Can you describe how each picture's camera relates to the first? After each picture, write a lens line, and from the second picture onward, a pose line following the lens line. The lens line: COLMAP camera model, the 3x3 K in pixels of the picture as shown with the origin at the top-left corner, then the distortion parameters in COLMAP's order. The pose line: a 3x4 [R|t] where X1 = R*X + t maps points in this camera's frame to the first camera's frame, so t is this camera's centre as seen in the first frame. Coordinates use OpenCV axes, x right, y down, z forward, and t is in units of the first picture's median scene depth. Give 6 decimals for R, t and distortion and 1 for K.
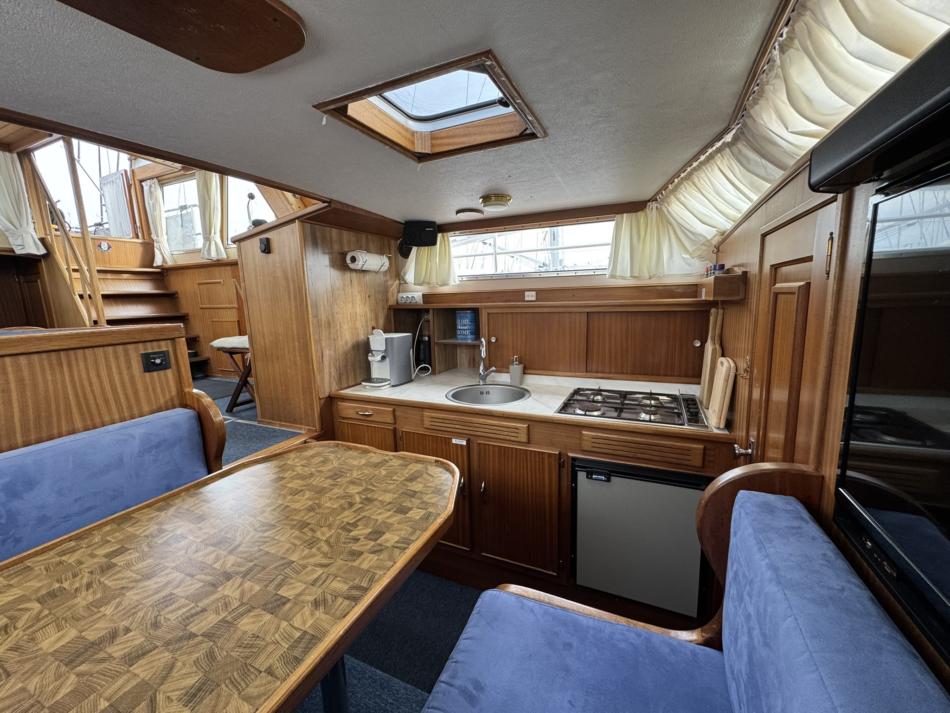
lens RADIAL K [[382.3, 0, 476.2], [0, 382.3, 357.6], [0, 0, 1]] dist [0.000431, 0.000033]
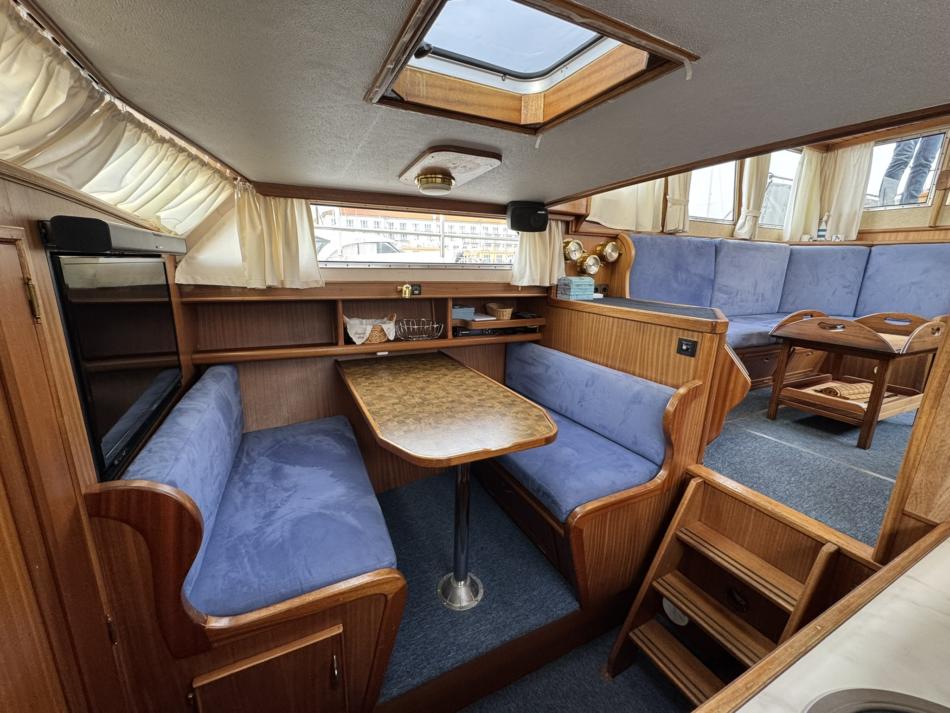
lens RADIAL K [[382.3, 0, 475.9], [0, 382.3, 354.0], [0, 0, 1]] dist [0.000431, 0.000033]
pose [[-0.631242, 0.191267, -0.751632, 0.659858], [-0.126677, 0.930675, 0.343215, -0.423228], [0.765171, 0.311866, -0.563252, 1.700597]]
